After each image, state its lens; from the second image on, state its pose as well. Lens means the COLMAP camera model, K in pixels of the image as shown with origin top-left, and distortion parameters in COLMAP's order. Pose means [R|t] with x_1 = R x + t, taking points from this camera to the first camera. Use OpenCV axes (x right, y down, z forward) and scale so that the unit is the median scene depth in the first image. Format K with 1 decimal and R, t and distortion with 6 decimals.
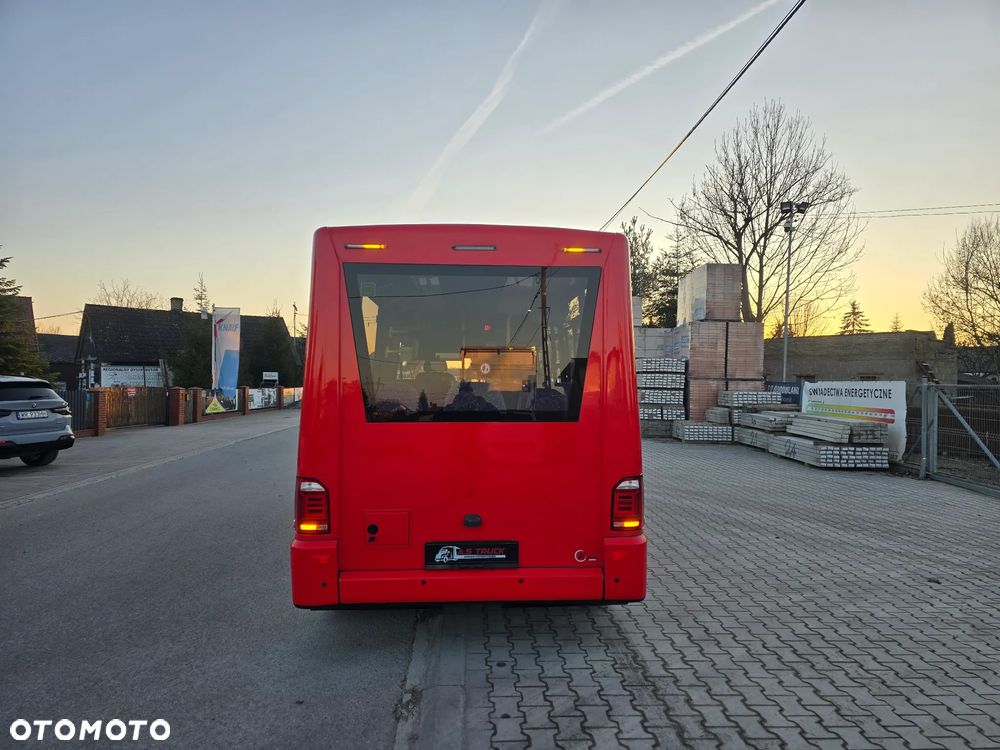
lens RADIAL K [[665.9, 0, 504.7], [0, 665.9, 376.4], [0, 0, 1]] dist [0.061957, -0.052155]
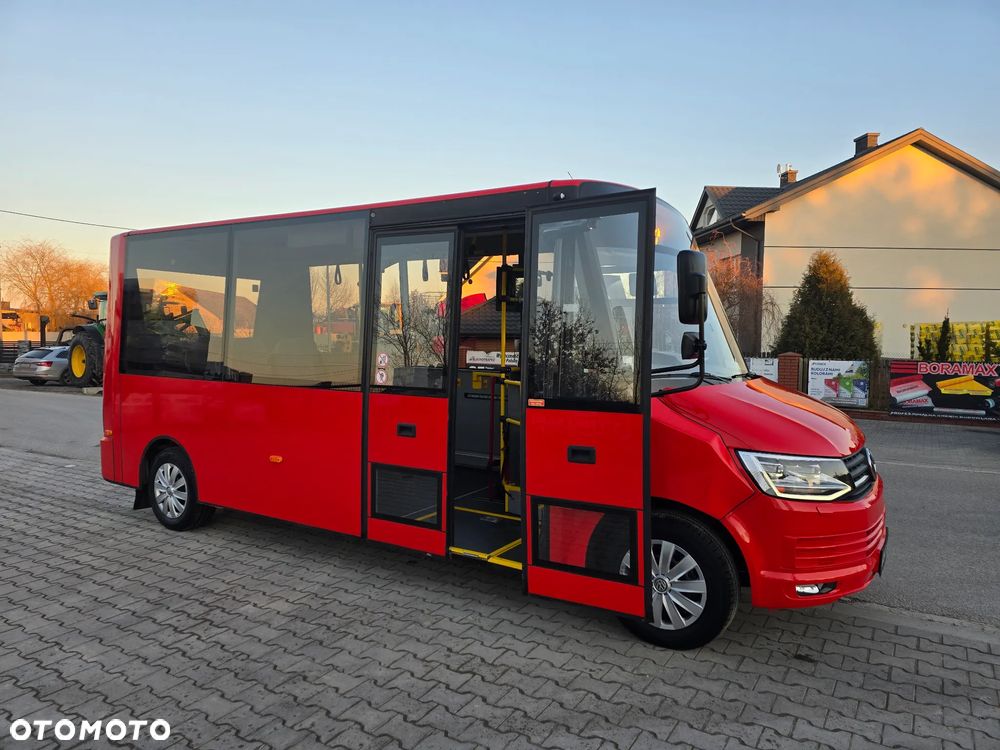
lens RADIAL K [[665.9, 0, 507.8], [0, 665.9, 372.3], [0, 0, 1]] dist [0.061957, -0.052155]
pose [[-0.575687, 0.034355, -0.816948, 0.937083], [-0.004450, 0.998970, 0.045146, 0.018406], [0.817658, 0.029626, -0.574942, 2.665092]]
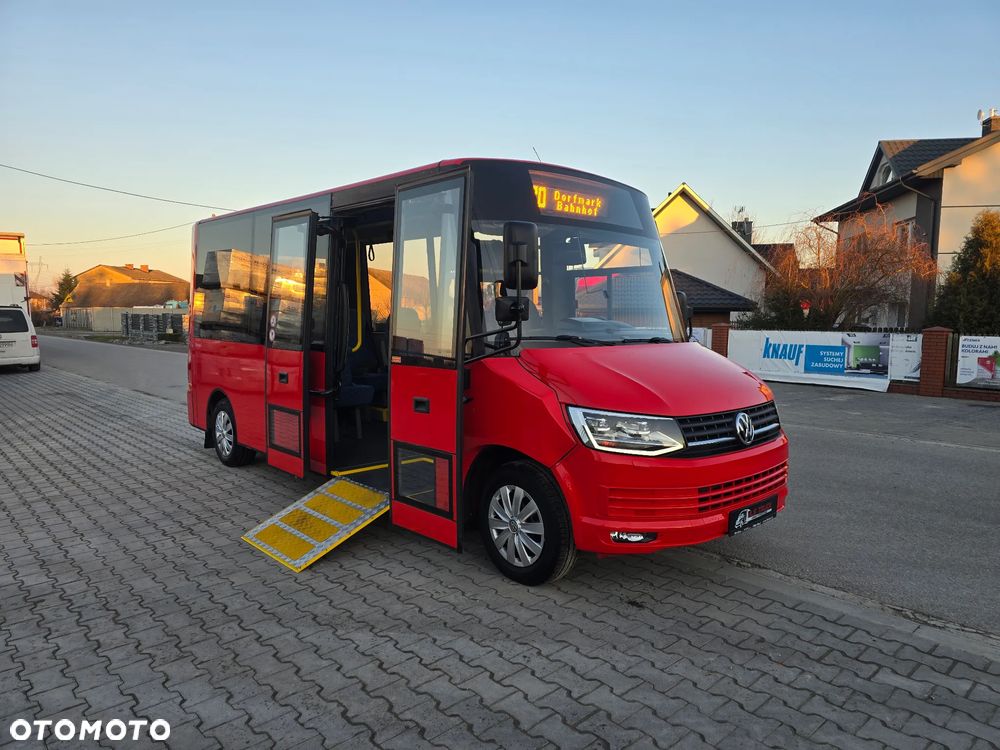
lens RADIAL K [[665.9, 0, 509.0], [0, 665.9, 375.6], [0, 0, 1]] dist [0.061957, -0.052155]
pose [[-0.768923, 0.050905, -0.637312, 0.725651], [-0.005397, 0.996273, 0.086088, 0.033791], [0.639318, 0.069635, -0.765783, 3.053029]]
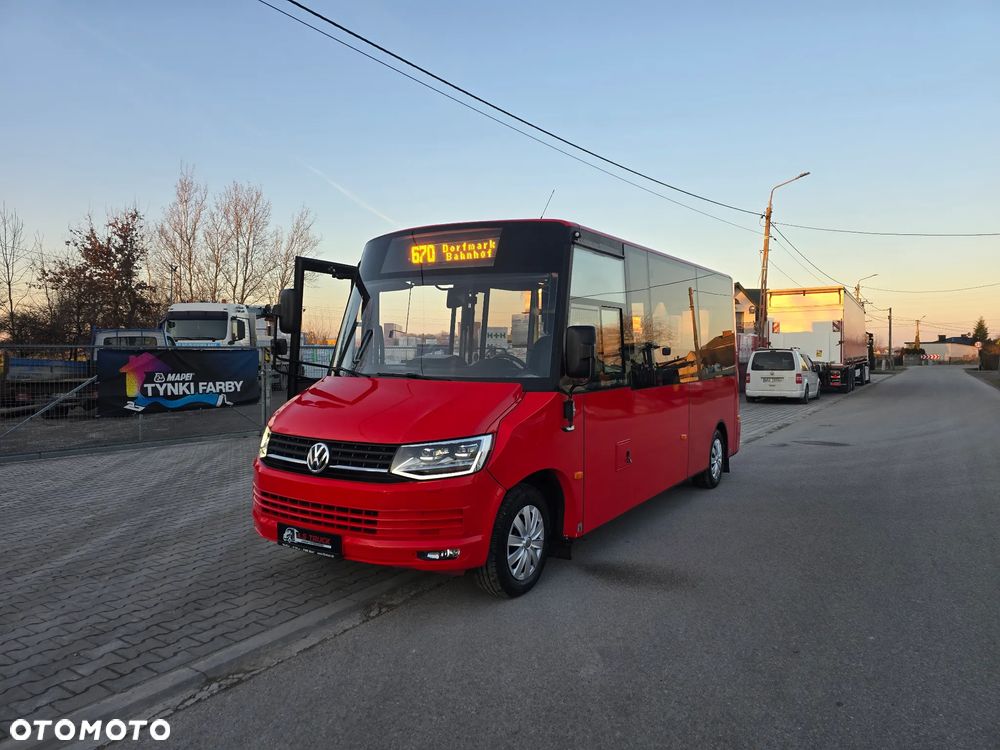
lens RADIAL K [[665.9, 0, 509.0], [0, 665.9, 363.3], [0, 0, 1]] dist [0.061957, -0.052155]
pose [[-0.813606, -0.024255, 0.580911, -0.969046], [-0.015356, 0.999677, 0.020233, 0.020775], [-0.581214, 0.007542, -0.813716, 3.201109]]
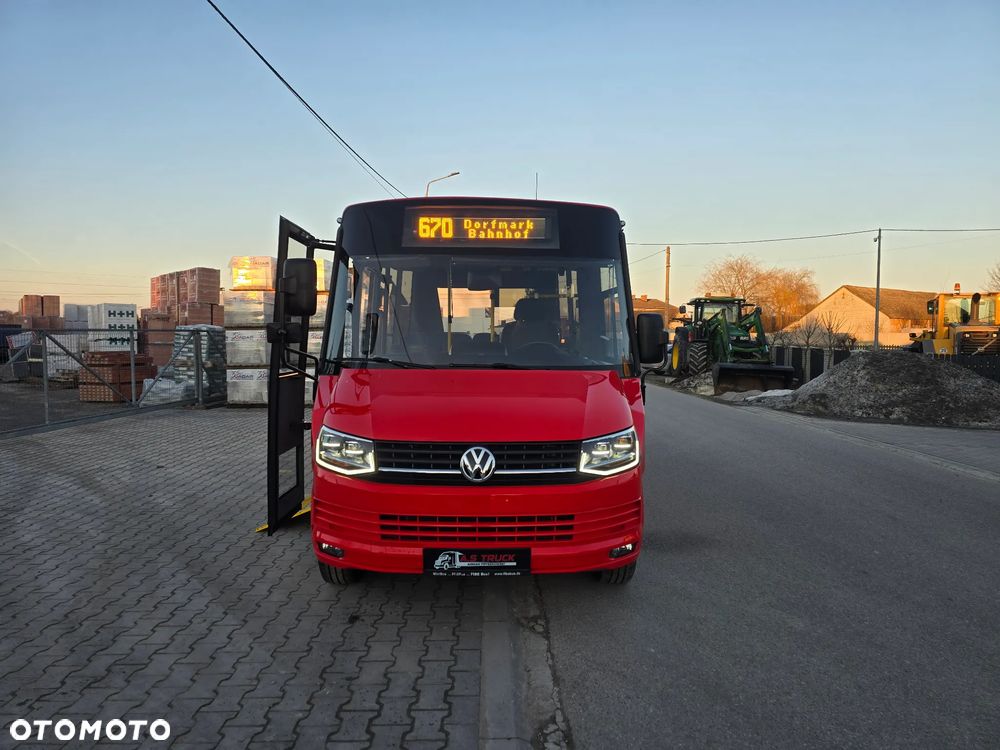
lens RADIAL K [[665.9, 0, 503.9], [0, 665.9, 363.7], [0, 0, 1]] dist [0.061957, -0.052155]
pose [[-0.999196, -0.012926, 0.037951, -0.206925], [-0.011422, 0.999151, 0.039594, 0.024378], [-0.038430, 0.039128, -0.998495, 3.400860]]
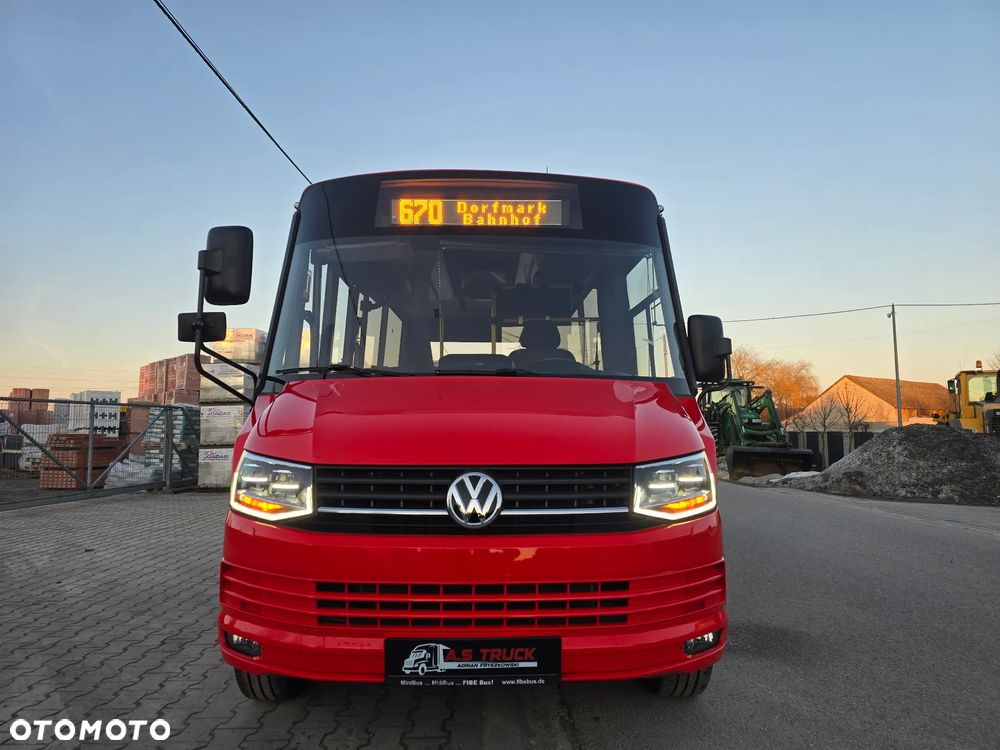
lens RADIAL K [[665.9, 0, 504.2], [0, 665.9, 372.2], [0, 0, 1]] dist [0.061957, -0.052155]
pose [[-0.999354, -0.002472, 0.035859, -0.185836], [-0.005742, 0.995800, -0.091372, 0.135243], [-0.035482, -0.091518, -0.995171, 3.098912]]
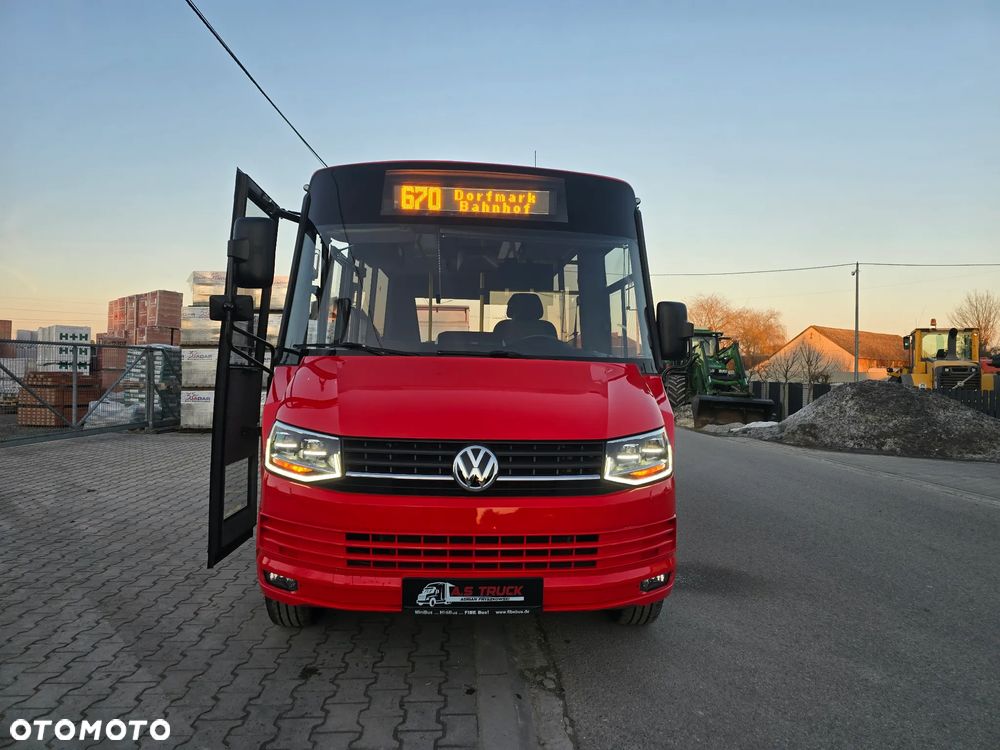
lens RADIAL K [[665.9, 0, 507.7], [0, 665.9, 366.5], [0, 0, 1]] dist [0.061957, -0.052155]
pose [[-0.999596, -0.026702, -0.009787, -0.164769], [-0.026578, 0.999568, -0.012581, 0.094899], [0.010118, -0.012316, -0.999873, 3.215855]]
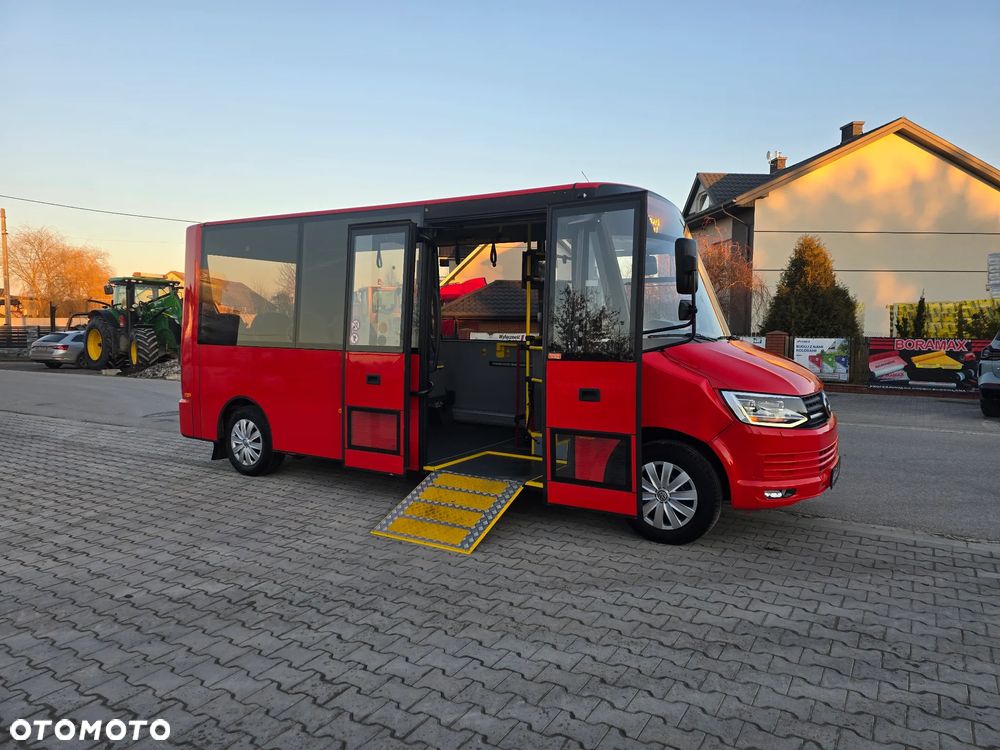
lens RADIAL K [[665.9, 0, 507.9], [0, 665.9, 364.5], [0, 0, 1]] dist [0.061957, -0.052155]
pose [[-0.567517, 0.046030, -0.822074, 1.189768], [0.000559, 0.998457, 0.055520, 0.048249], [0.823362, 0.031049, -0.566667, 2.754177]]
